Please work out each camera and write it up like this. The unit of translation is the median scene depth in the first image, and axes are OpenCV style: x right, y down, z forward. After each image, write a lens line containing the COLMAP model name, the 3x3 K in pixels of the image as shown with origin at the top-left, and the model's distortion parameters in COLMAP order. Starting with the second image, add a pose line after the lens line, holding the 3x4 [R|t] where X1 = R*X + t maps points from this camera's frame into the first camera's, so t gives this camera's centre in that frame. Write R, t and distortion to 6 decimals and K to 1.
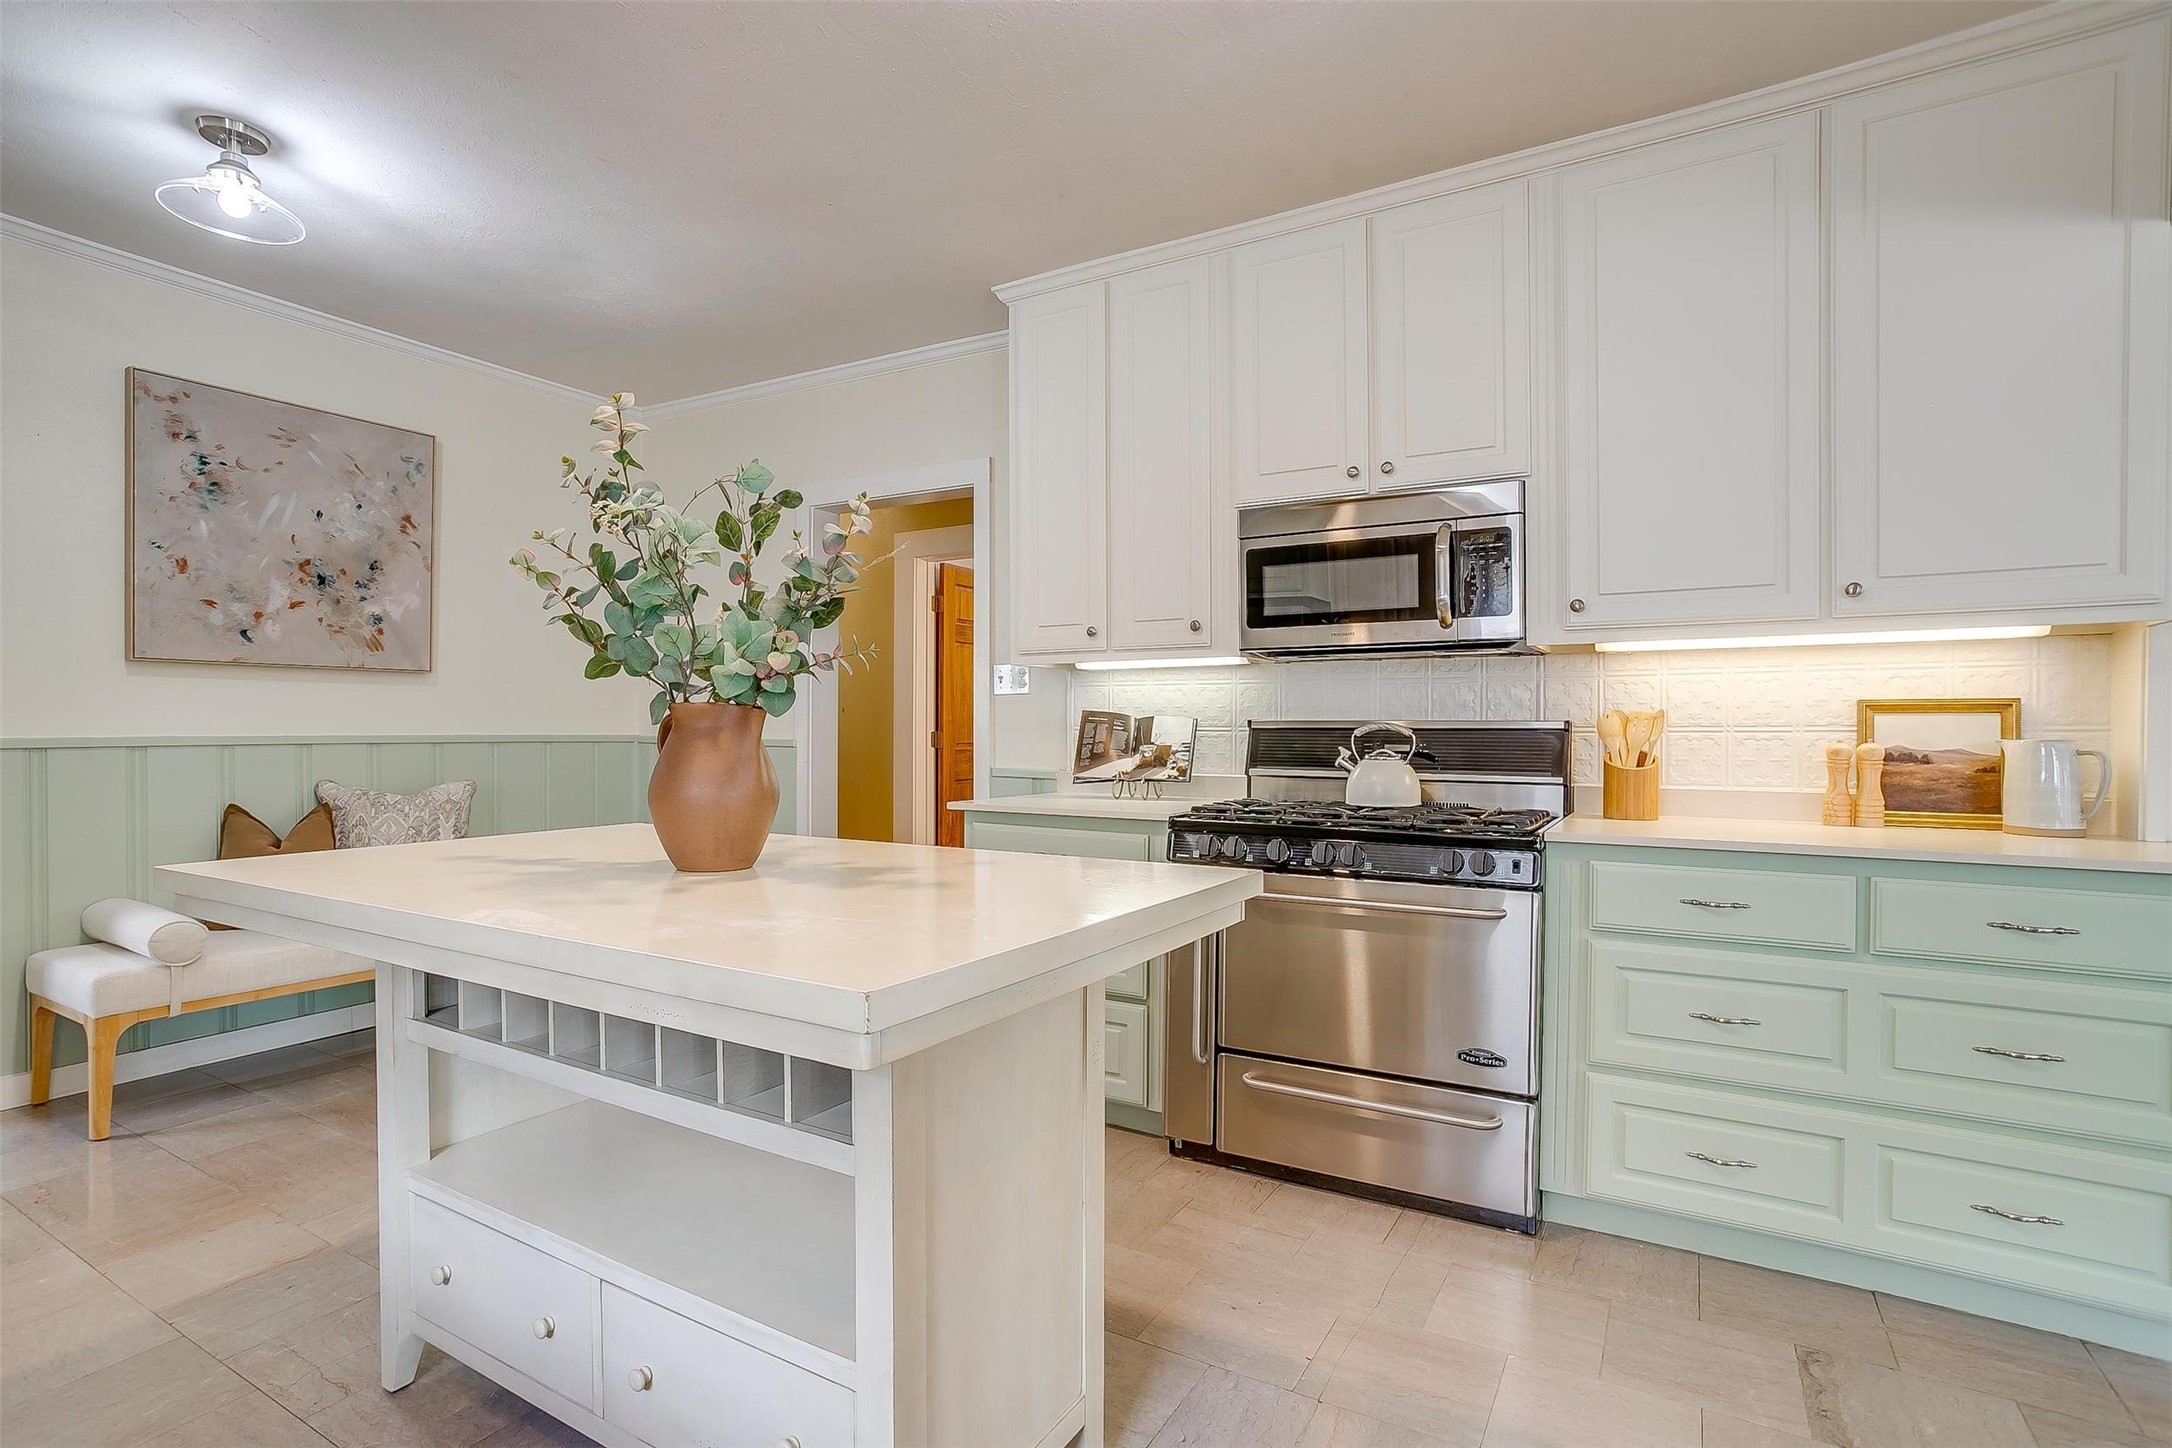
lens RADIAL K [[1086.9, 0, 1074.3], [0, 1086.9, 707.1], [0, 0, 1]] dist [-0.000111, 0.000025]
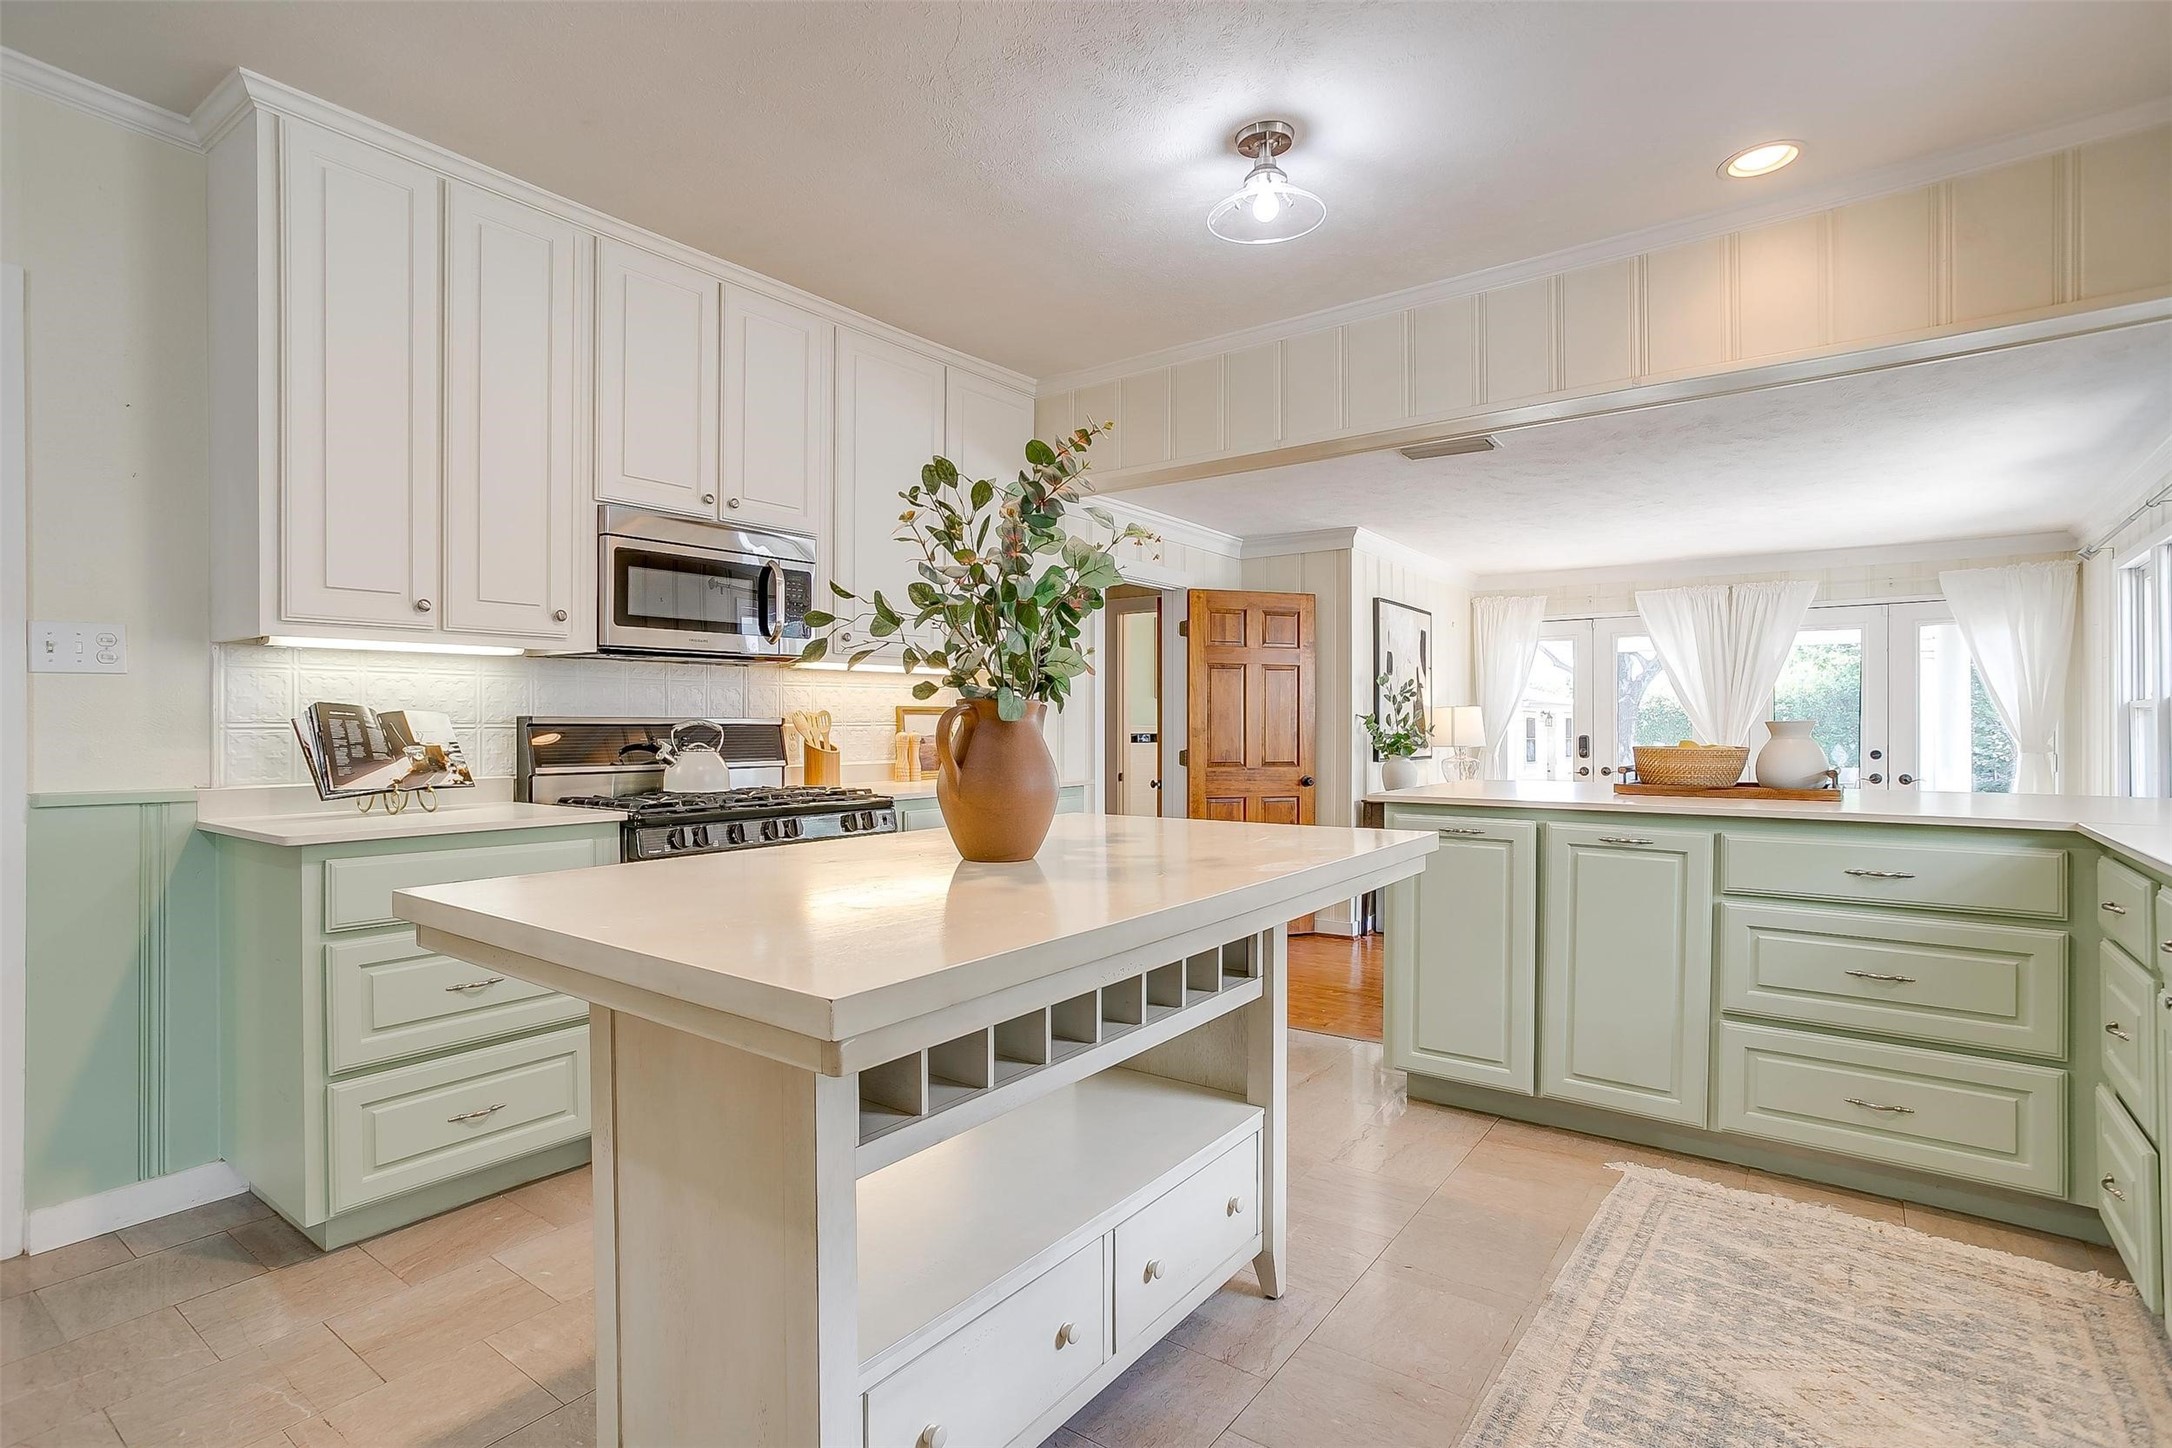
lens RADIAL K [[1049.3, 0, 1072.9], [0, 1049.3, 730.1], [0, 0, 1]] dist [-0.047994, 0.026280]
pose [[0.103967, -0.008166, 0.994547, -0.753519], [-0.014784, 0.999843, 0.009755, 0.008880], [-0.994471, -0.015718, 0.103830, 0.482782]]
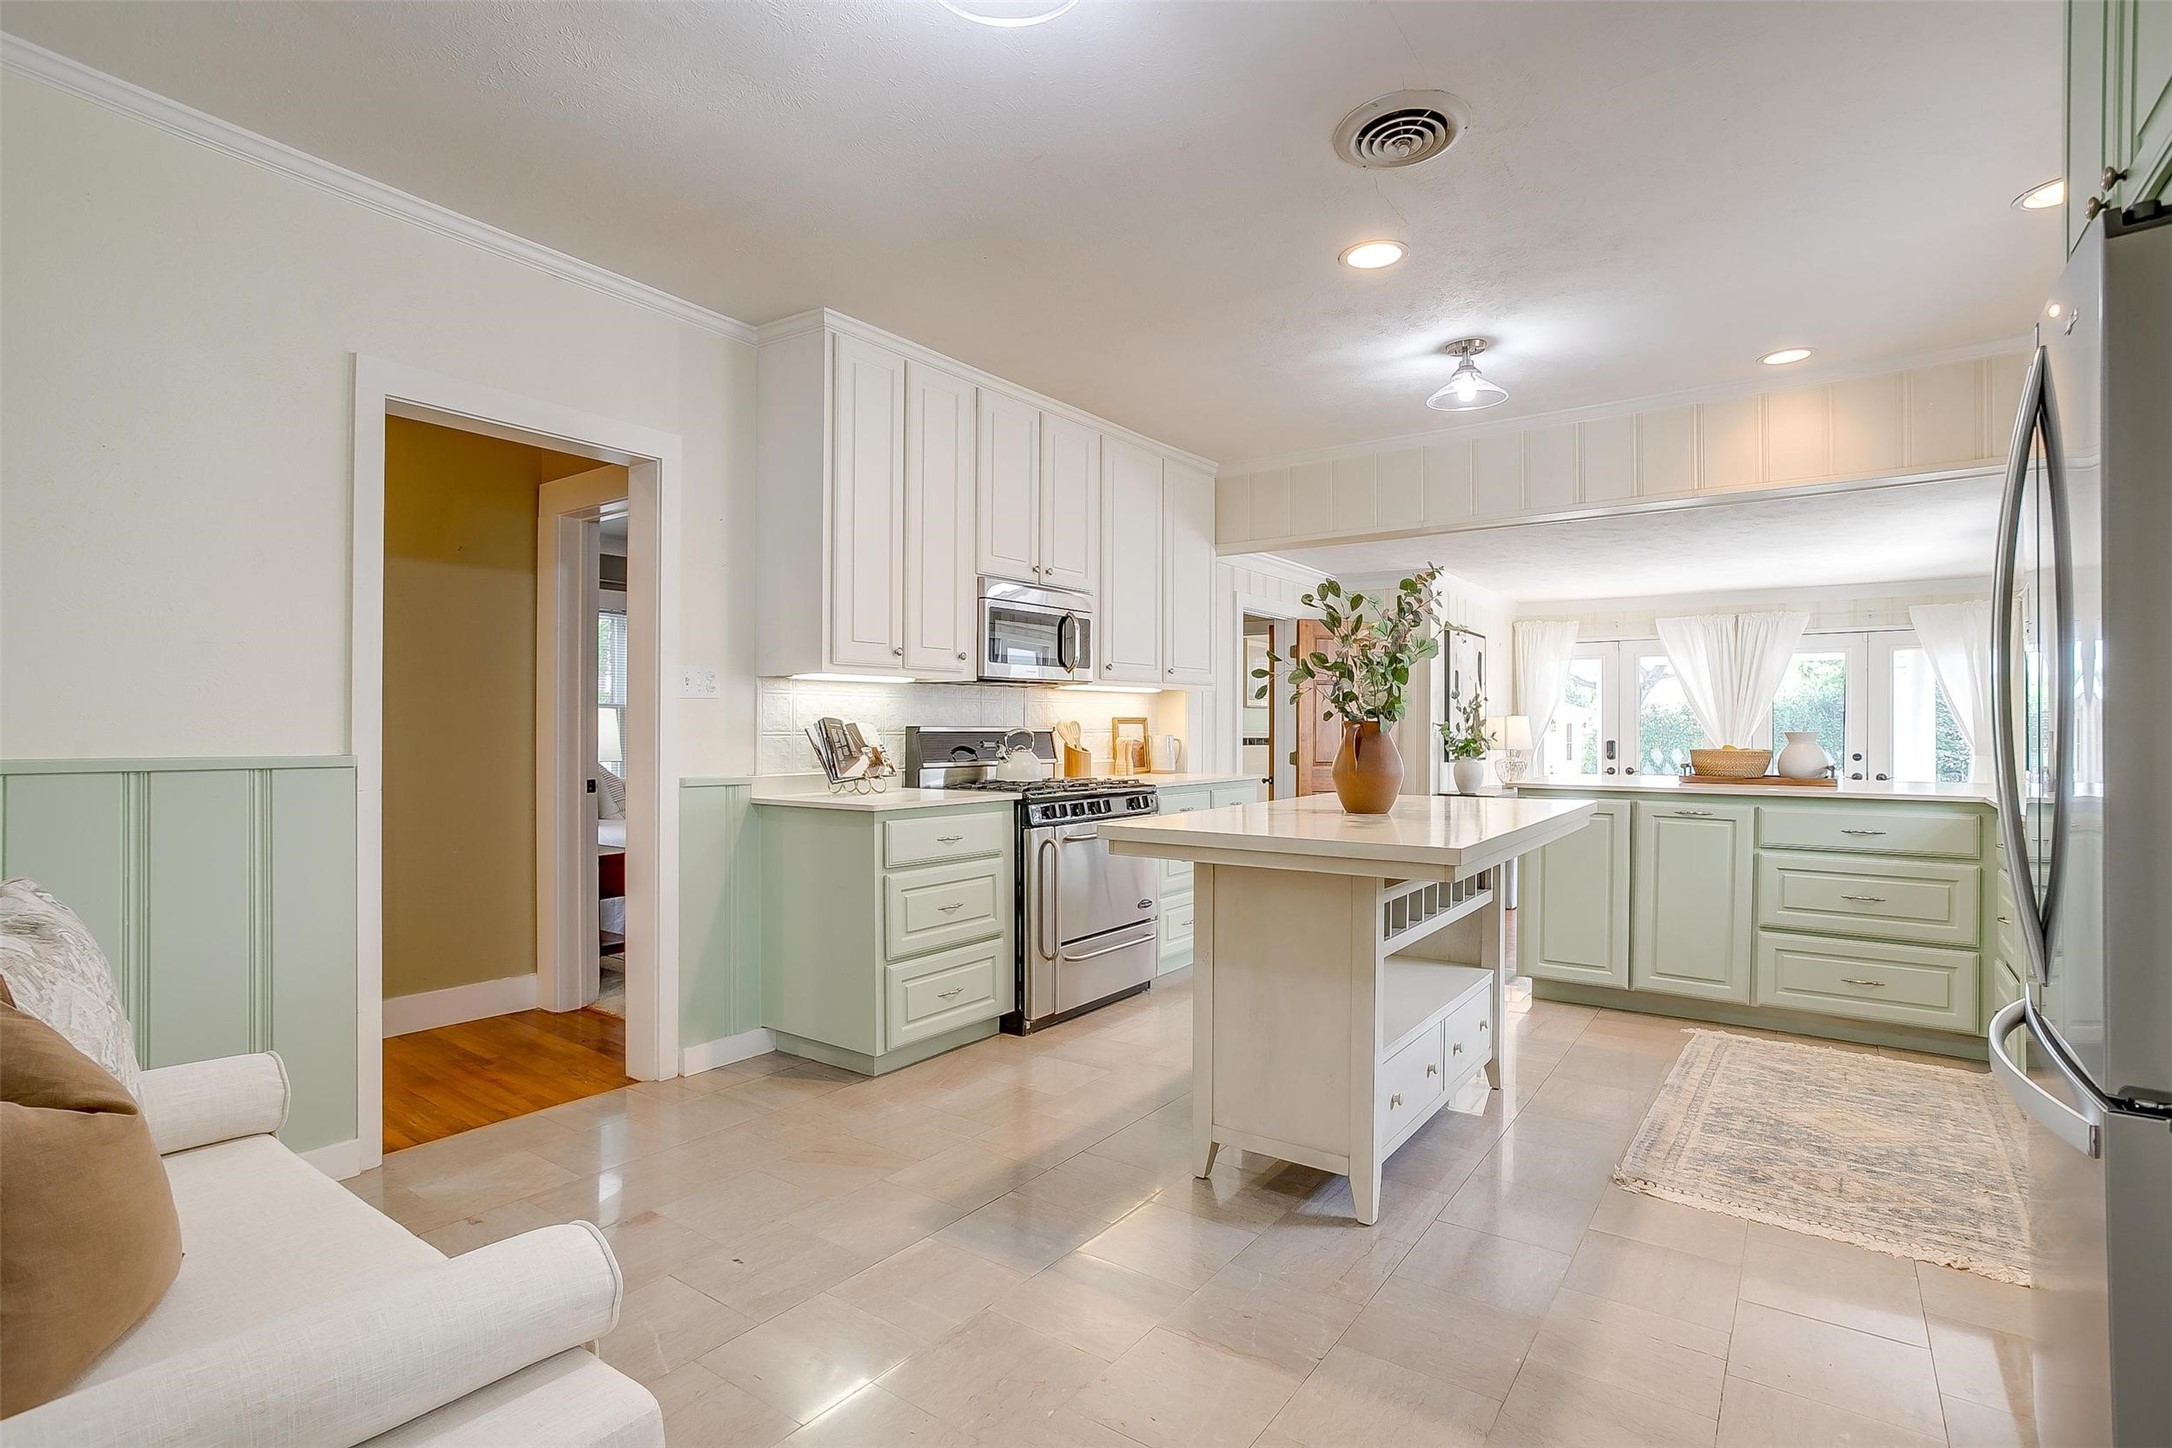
lens RADIAL K [[1051.6, 0, 1075.3], [0, 1051.6, 733.2], [0, 0, 1]] dist [-0.053835, 0.031141]
pose [[0.088583, -0.008069, 0.996036, -1.199380], [-0.016994, 0.999809, 0.009611, 0.005192], [-0.995924, -0.017778, 0.088429, 0.770002]]
